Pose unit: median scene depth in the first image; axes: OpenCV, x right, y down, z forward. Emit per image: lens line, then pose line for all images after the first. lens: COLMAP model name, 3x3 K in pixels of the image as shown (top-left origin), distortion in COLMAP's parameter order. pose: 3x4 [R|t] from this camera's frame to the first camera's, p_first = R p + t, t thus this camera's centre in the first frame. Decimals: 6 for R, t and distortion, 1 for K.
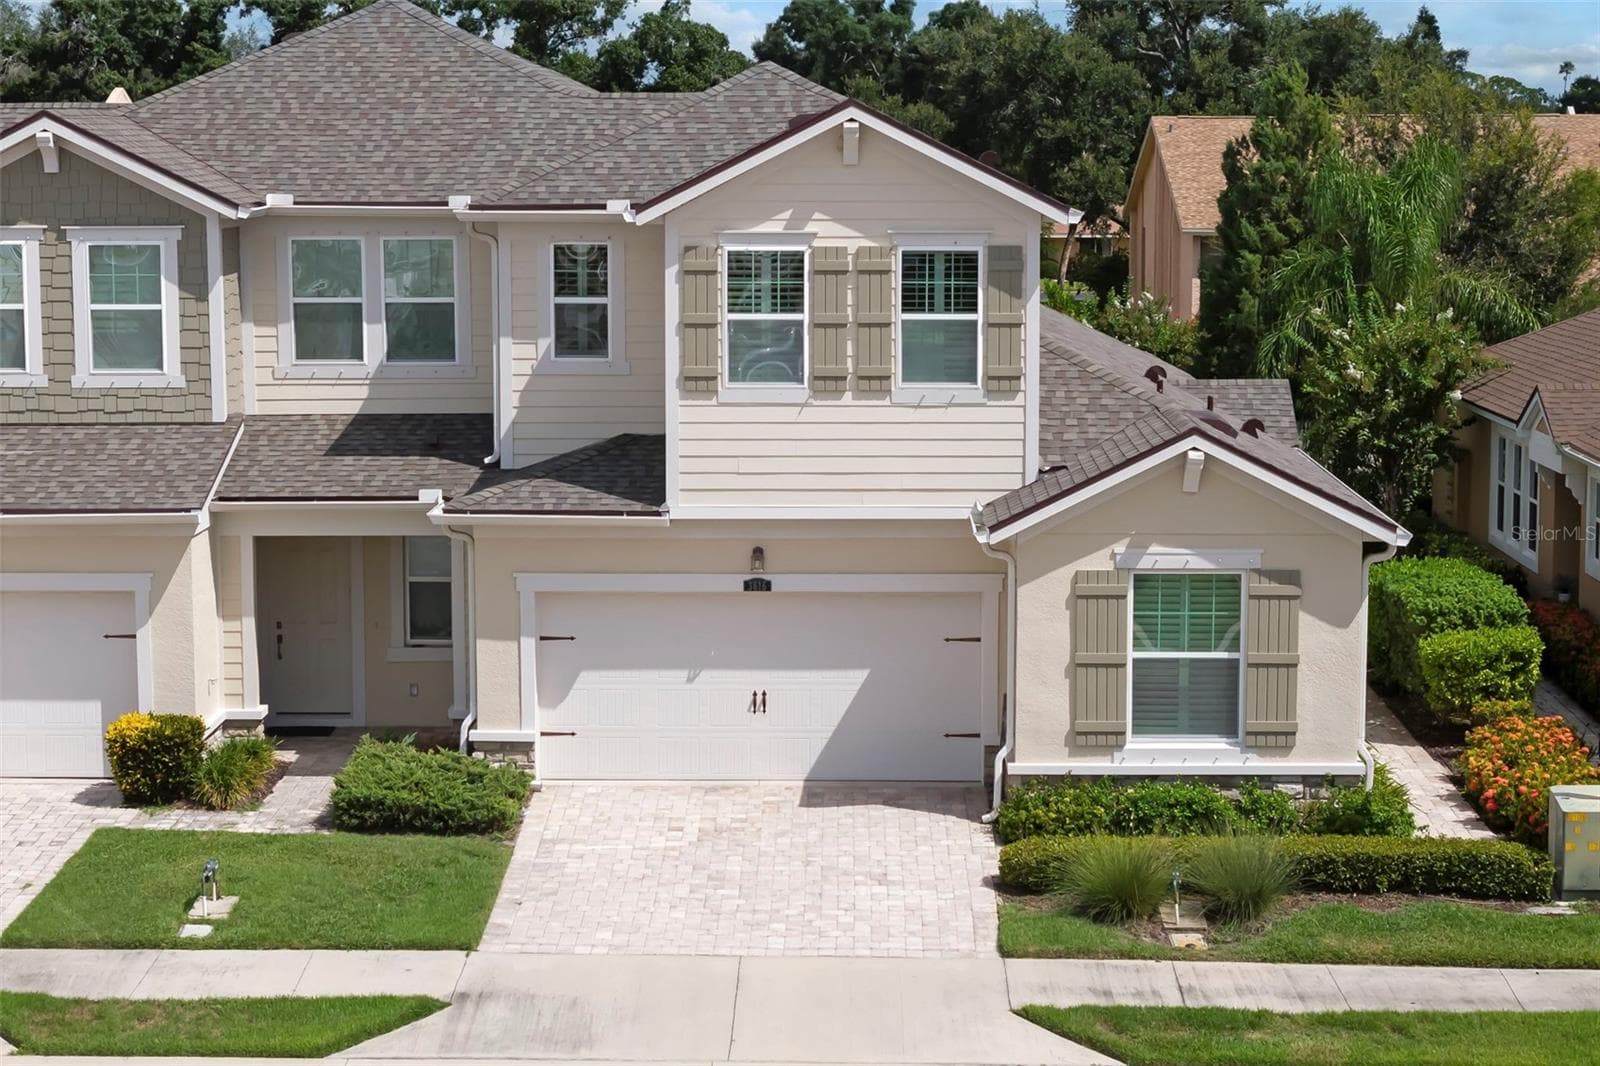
lens RADIAL K [[3255.9, 0, 618.9], [0, 3255.9, 584.2], [0, 0, 1]] dist [-0.009068, 0.000000]
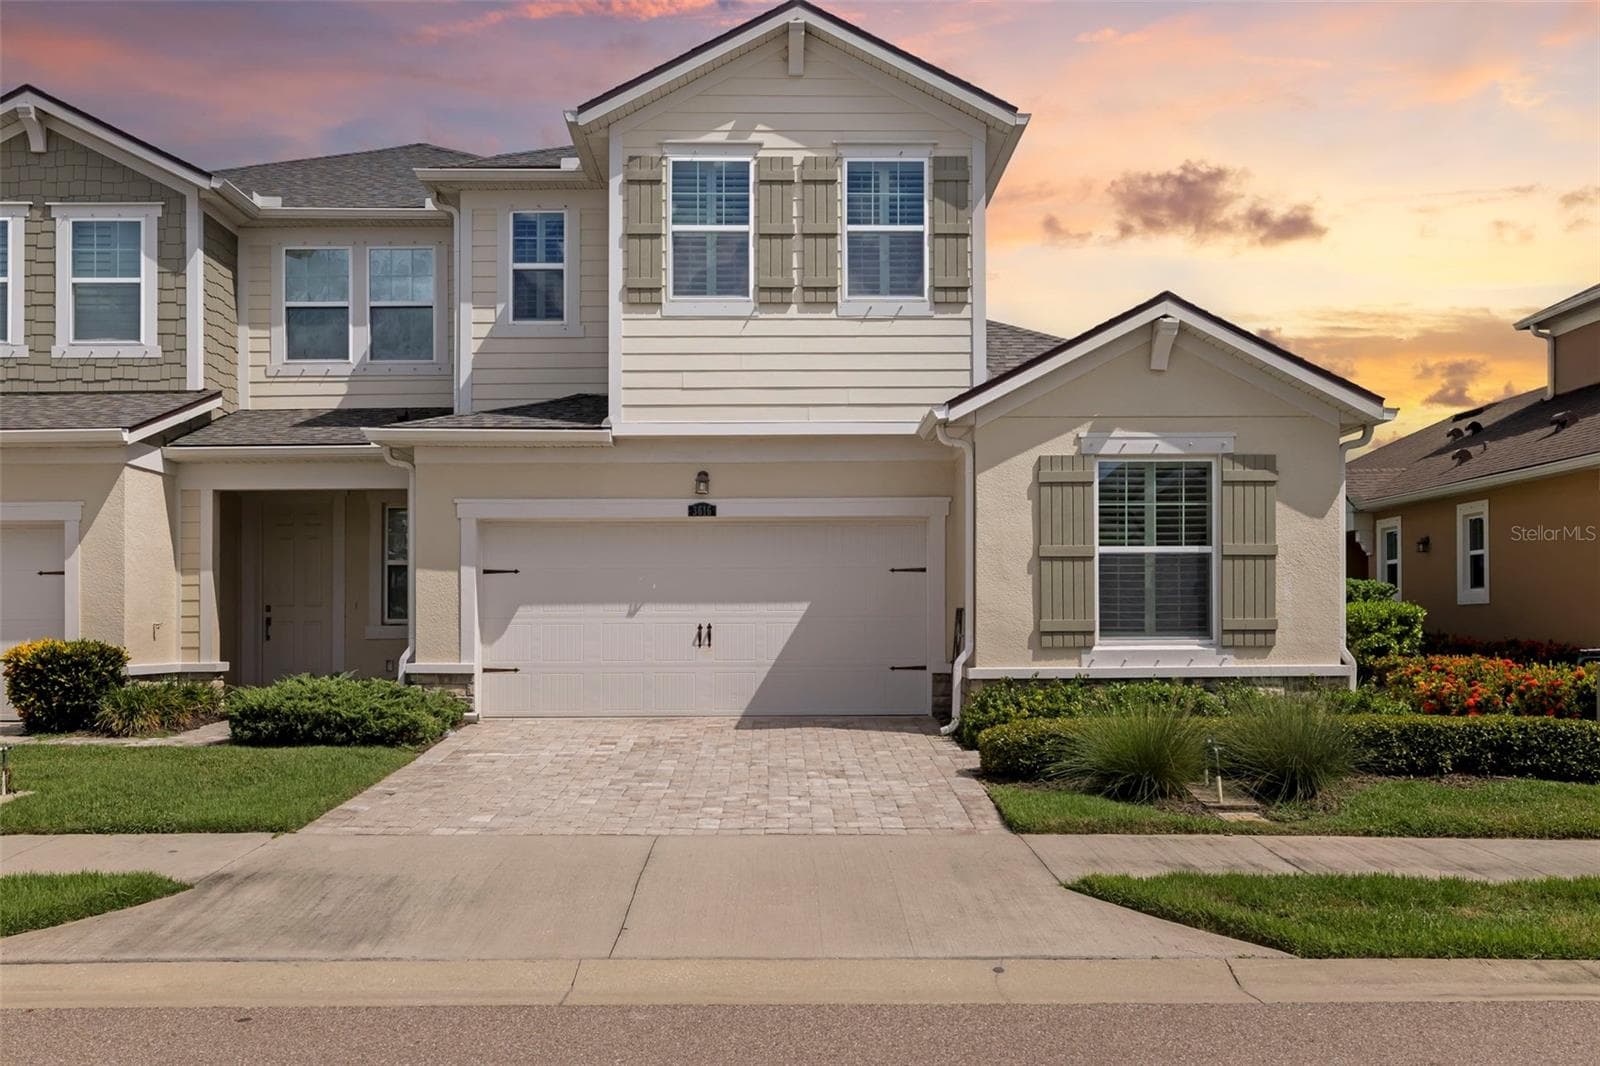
lens RADIAL K [[1444.6, 0, 782.7], [0, 1444.6, 622.0], [0, 0, 1]] dist [-0.005437, 0.002353]
pose [[0.997269, 0.006952, 0.073532, 0.035898], [0.003402, 0.990179, -0.139762, 0.097687], [-0.073781, 0.139630, 0.987451, 0.585907]]
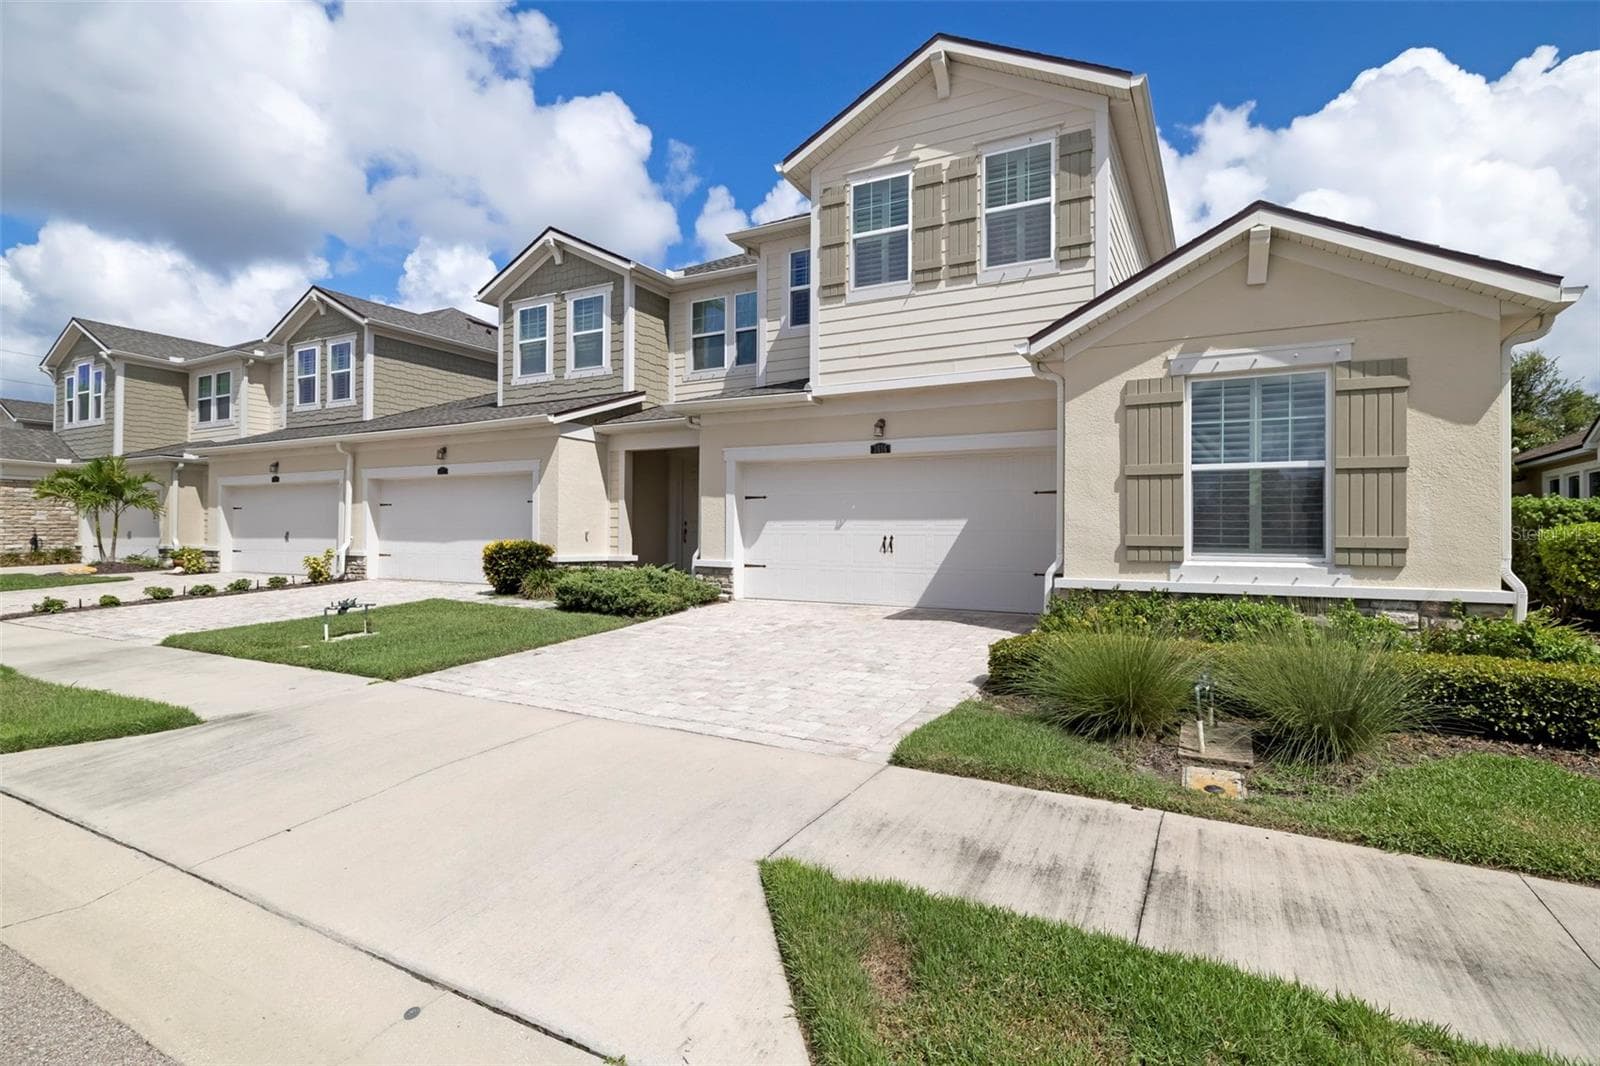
lens RADIAL K [[799.6, 0, 764.3], [0, 799.6, 523.7], [0, 0, 1]] dist [-0.009134, 0.003293]
pose [[0.898145, 0.012216, -0.439530, 0.144647], [-0.078609, 0.987971, -0.133172, 0.077519], [0.432616, 0.154159, 0.888301, 0.721887]]
